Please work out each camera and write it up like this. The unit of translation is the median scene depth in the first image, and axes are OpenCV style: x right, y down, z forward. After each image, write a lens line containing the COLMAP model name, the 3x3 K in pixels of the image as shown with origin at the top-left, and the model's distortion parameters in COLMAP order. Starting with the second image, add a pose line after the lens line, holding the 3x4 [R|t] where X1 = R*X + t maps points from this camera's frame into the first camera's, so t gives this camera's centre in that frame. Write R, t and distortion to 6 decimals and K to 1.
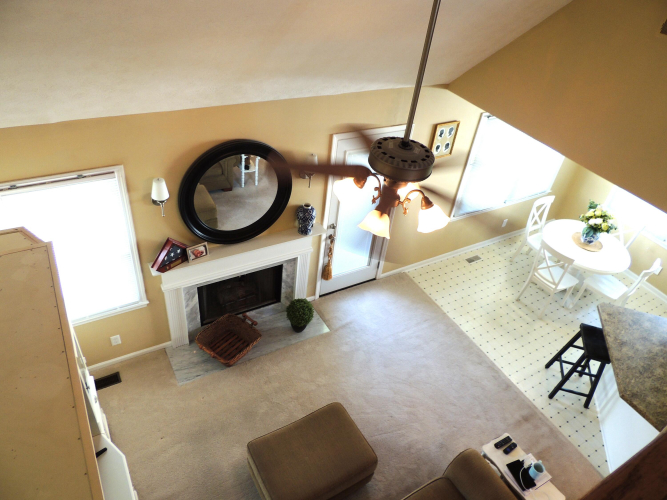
lens RADIAL K [[475.9, 0, 333.1], [0, 475.9, 250.9], [0, 0, 1]] dist [-0.022488, 0.004648]
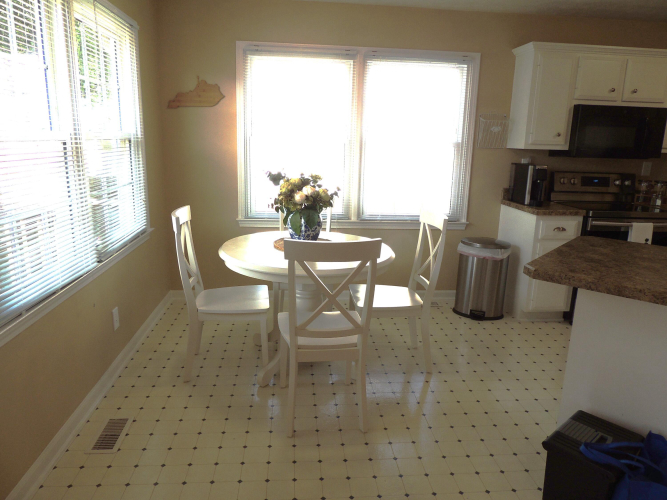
lens RADIAL K [[475.9, 0, 334.3], [0, 475.9, 252.3], [0, 0, 1]] dist [-0.022488, 0.004648]
pose [[0.433062, -0.309557, 0.846541, 0.120030], [0.578657, 0.815568, 0.002210, 0.003572], [-0.691096, 0.488900, 0.532319, 0.655688]]
